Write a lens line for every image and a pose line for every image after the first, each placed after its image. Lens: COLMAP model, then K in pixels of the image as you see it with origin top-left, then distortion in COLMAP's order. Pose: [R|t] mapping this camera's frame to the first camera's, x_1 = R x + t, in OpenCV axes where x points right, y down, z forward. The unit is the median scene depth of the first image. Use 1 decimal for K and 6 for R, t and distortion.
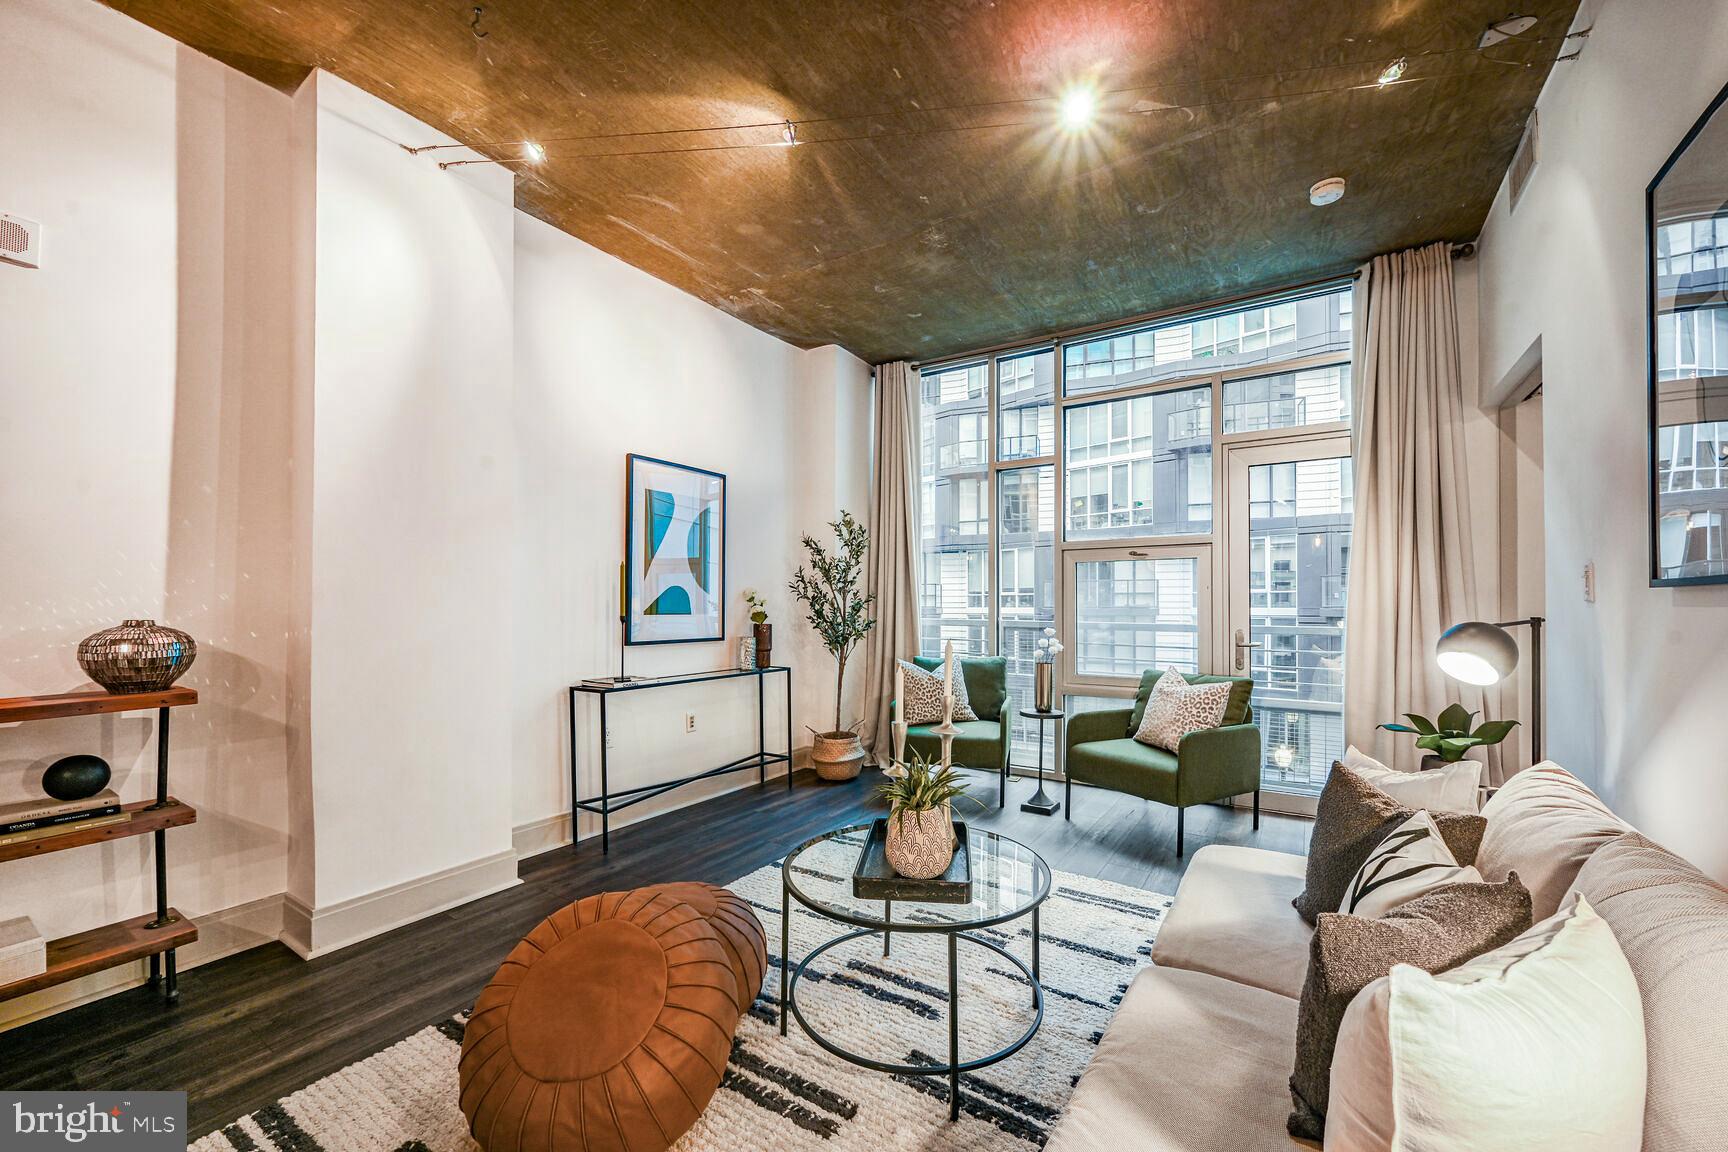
lens RADIAL K [[674.4, 0, 887.5], [0, 674.4, 603.7], [0, 0, 1]] dist [-0.002423, 0.000813]
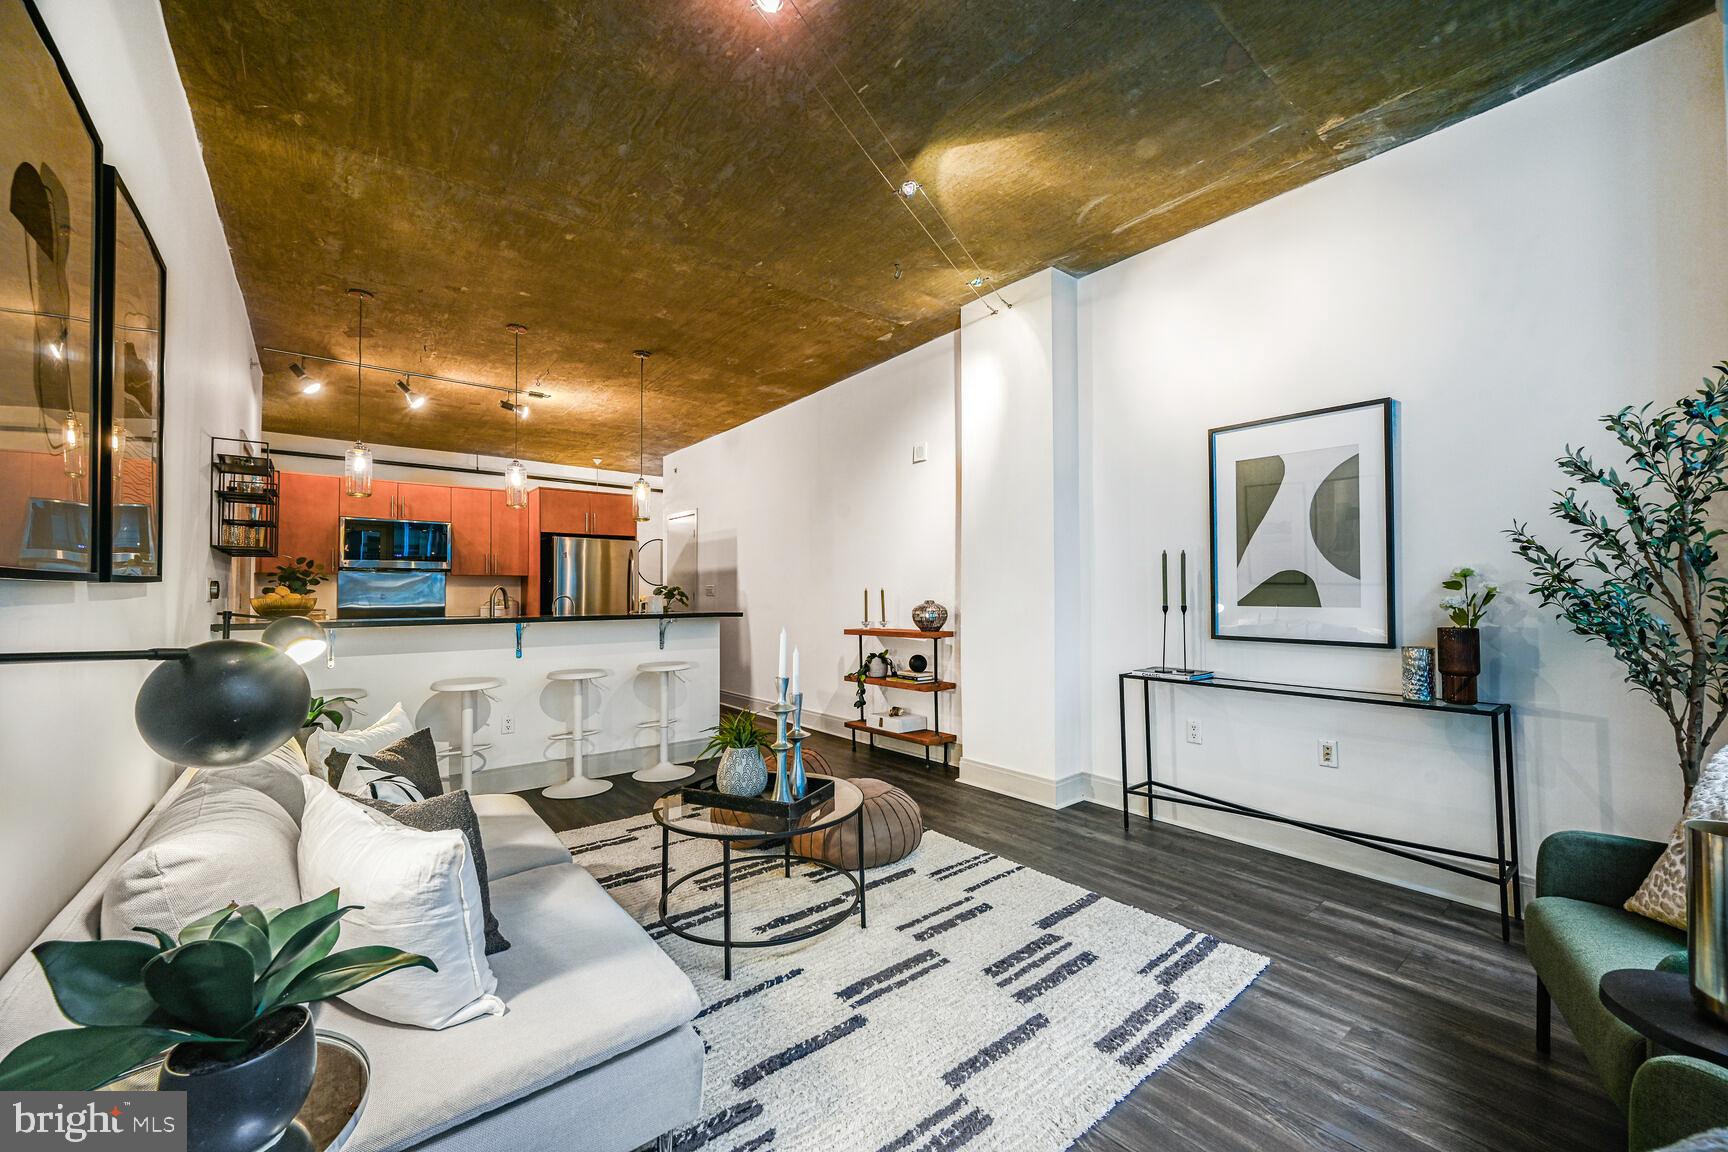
lens RADIAL K [[674.4, 0, 871.4], [0, 674.4, 580.8], [0, 0, 1]] dist [-0.002423, 0.000813]
pose [[-0.321921, -0.015201, -0.946645, 0.586250], [0.004277, 0.999838, -0.017510, -0.002005], [0.946757, -0.009685, -0.321804, 0.791781]]
